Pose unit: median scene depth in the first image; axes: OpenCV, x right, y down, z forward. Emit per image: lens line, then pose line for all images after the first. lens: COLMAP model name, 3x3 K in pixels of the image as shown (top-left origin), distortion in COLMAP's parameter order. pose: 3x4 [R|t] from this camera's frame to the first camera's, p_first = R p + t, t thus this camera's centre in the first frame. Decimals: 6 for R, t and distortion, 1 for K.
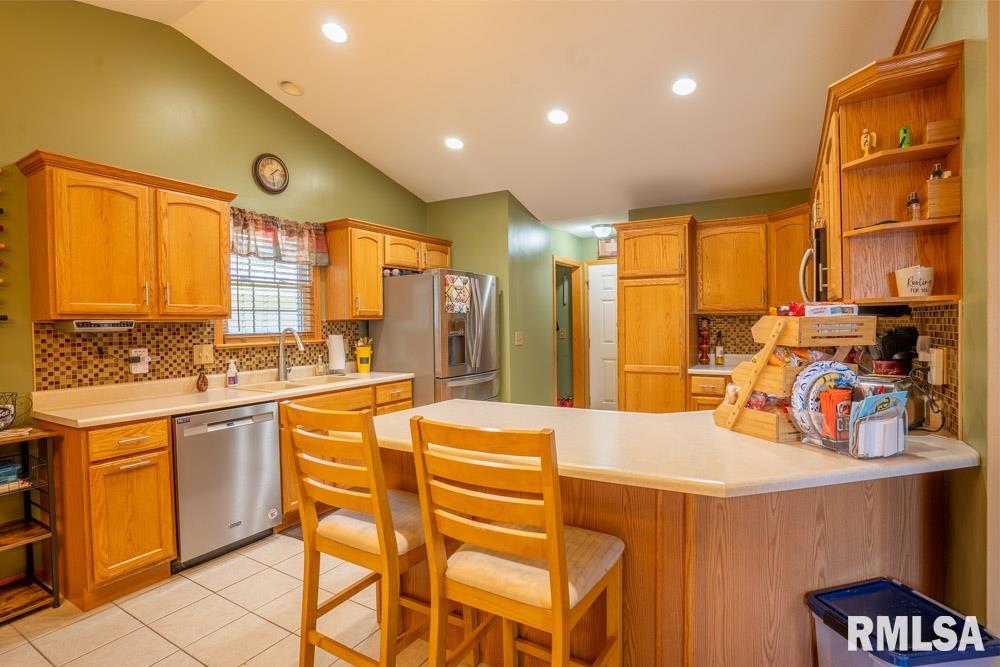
lens RADIAL K [[500.2, 0, 512.9], [0, 500.2, 331.8], [0, 0, 1]] dist [-0.057847, 0.023538]
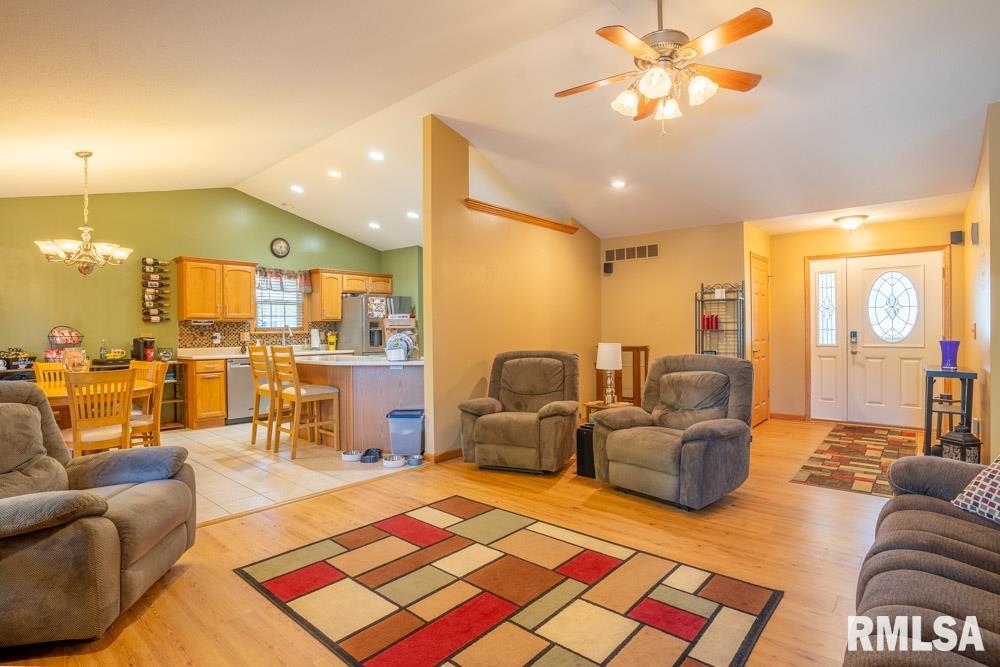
lens RADIAL K [[500.2, 0, 499.7], [0, 500.2, 334.4], [0, 0, 1]] dist [-0.057847, 0.023538]
pose [[0.983696, 0.010091, -0.179554, 0.854460], [-0.010762, 0.999938, -0.002760, 0.030292], [0.179515, 0.004647, 0.983744, -0.926526]]
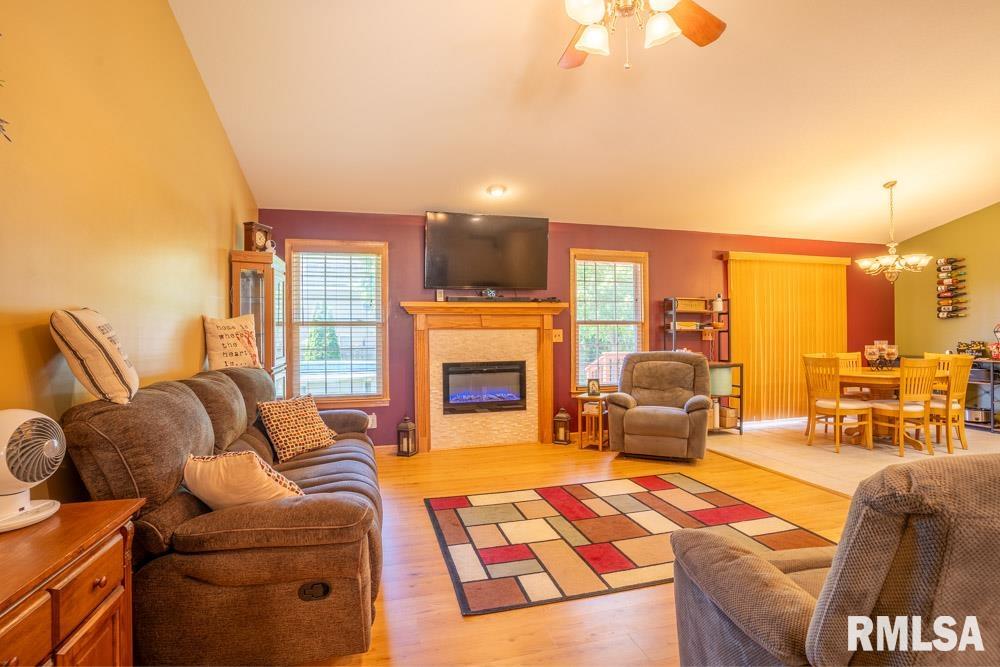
lens RADIAL K [[500.2, 0, 514.5], [0, 500.2, 331.2], [0, 0, 1]] dist [-0.057847, 0.023538]
pose [[-0.678710, 0.021238, -0.734099, 1.543611], [0.007224, 0.999726, 0.022244, -0.003537], [0.734371, 0.009794, -0.678678, 0.292261]]
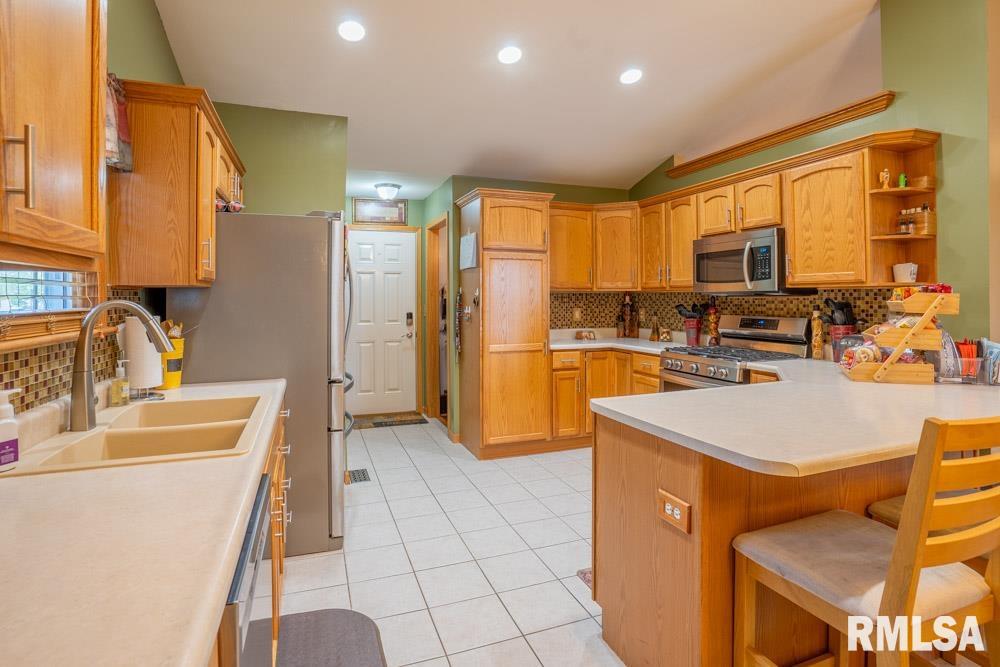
lens RADIAL K [[500.2, 0, 534.0], [0, 500.2, 297.4], [0, 0, 1]] dist [-0.057847, 0.023538]
pose [[0.621430, 0.014531, 0.783335, -0.622860], [0.006977, 0.999686, -0.024079, 0.002664], [-0.783439, 0.020428, 0.621133, 0.519553]]
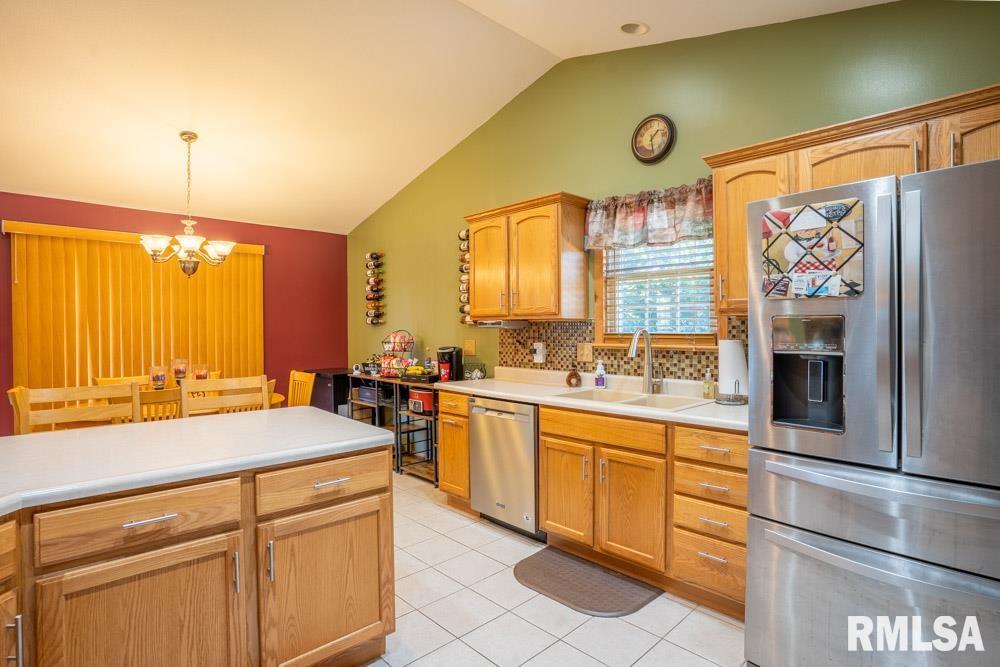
lens RADIAL K [[500.2, 0, 501.9], [0, 500.2, 337.3], [0, 0, 1]] dist [-0.057847, 0.023538]
pose [[-0.287138, 0.037911, -0.957139, 0.426318], [-0.005257, 0.999139, 0.041152, -0.028037], [0.957875, 0.016848, -0.286691, 1.131855]]
